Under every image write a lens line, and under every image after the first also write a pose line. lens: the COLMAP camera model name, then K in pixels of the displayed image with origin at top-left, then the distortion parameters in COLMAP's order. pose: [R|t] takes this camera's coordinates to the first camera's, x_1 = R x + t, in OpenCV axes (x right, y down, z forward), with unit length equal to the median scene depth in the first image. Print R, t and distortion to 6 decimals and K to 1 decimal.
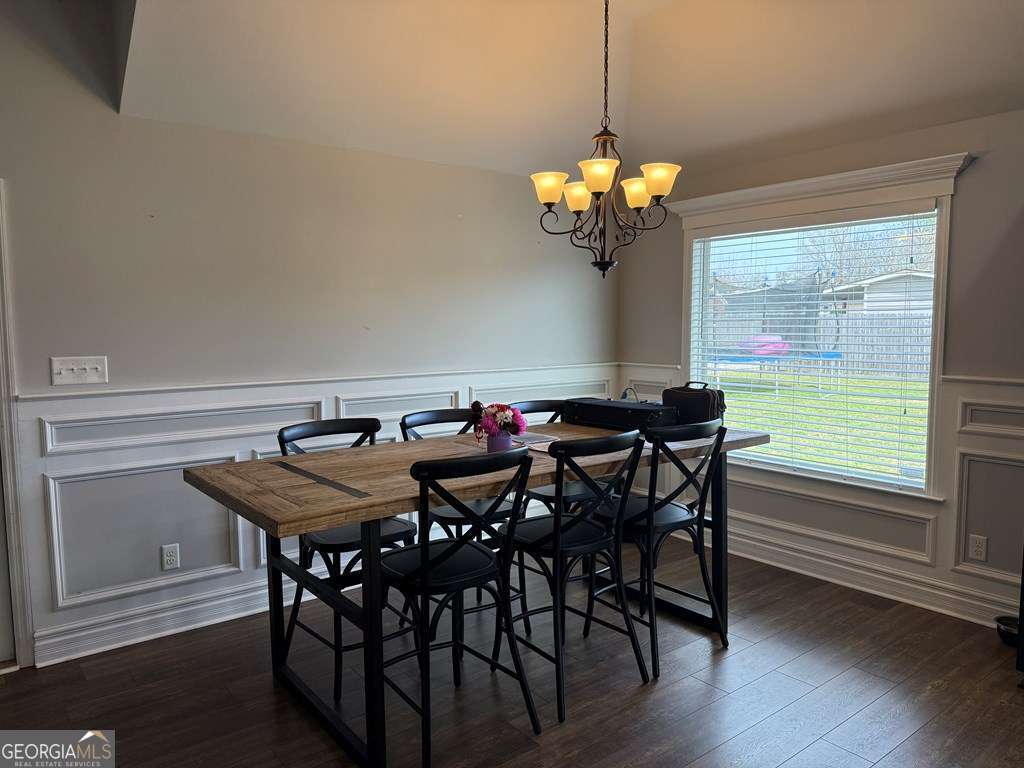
lens RADIAL K [[728.2, 0, 512.0], [0, 728.2, 384.0], [0, 0, 1]] dist [0.002264, 0.001026]
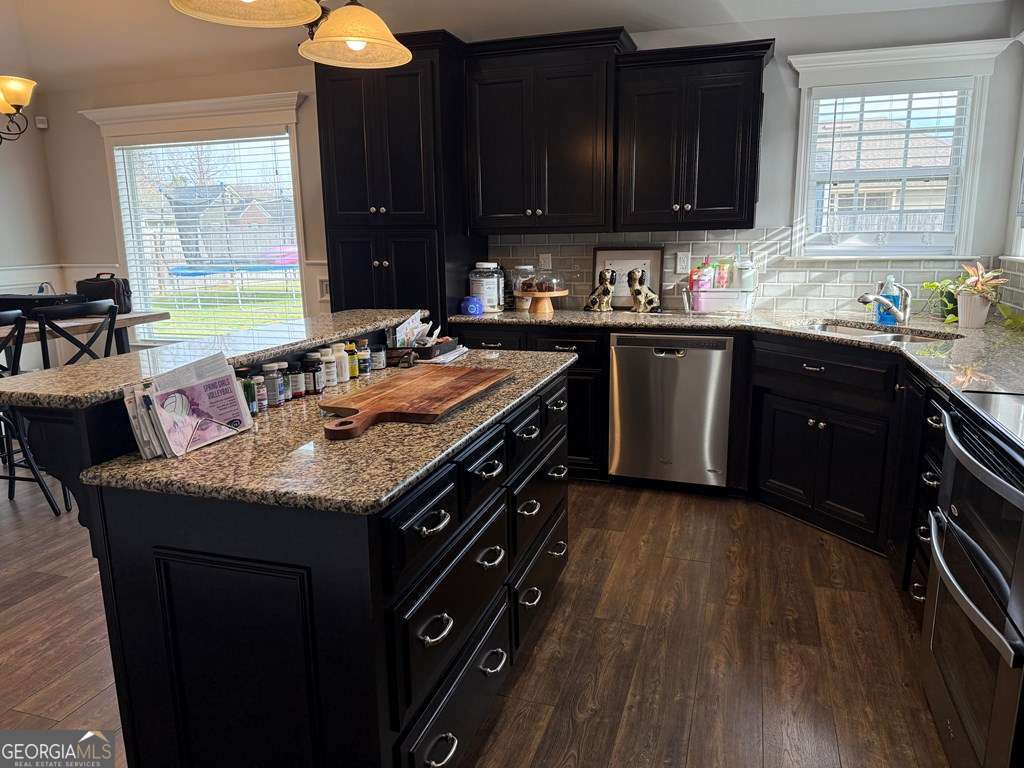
lens RADIAL K [[724.2, 0, 512.0], [0, 724.2, 384.0], [0, 0, 1]] dist [0.001499, 0.001226]
pose [[0.833951, -0.121755, 0.538239, 0.169647], [0.057351, 0.989197, 0.134906, 0.059945], [-0.548850, -0.081636, 0.831925, -0.379522]]
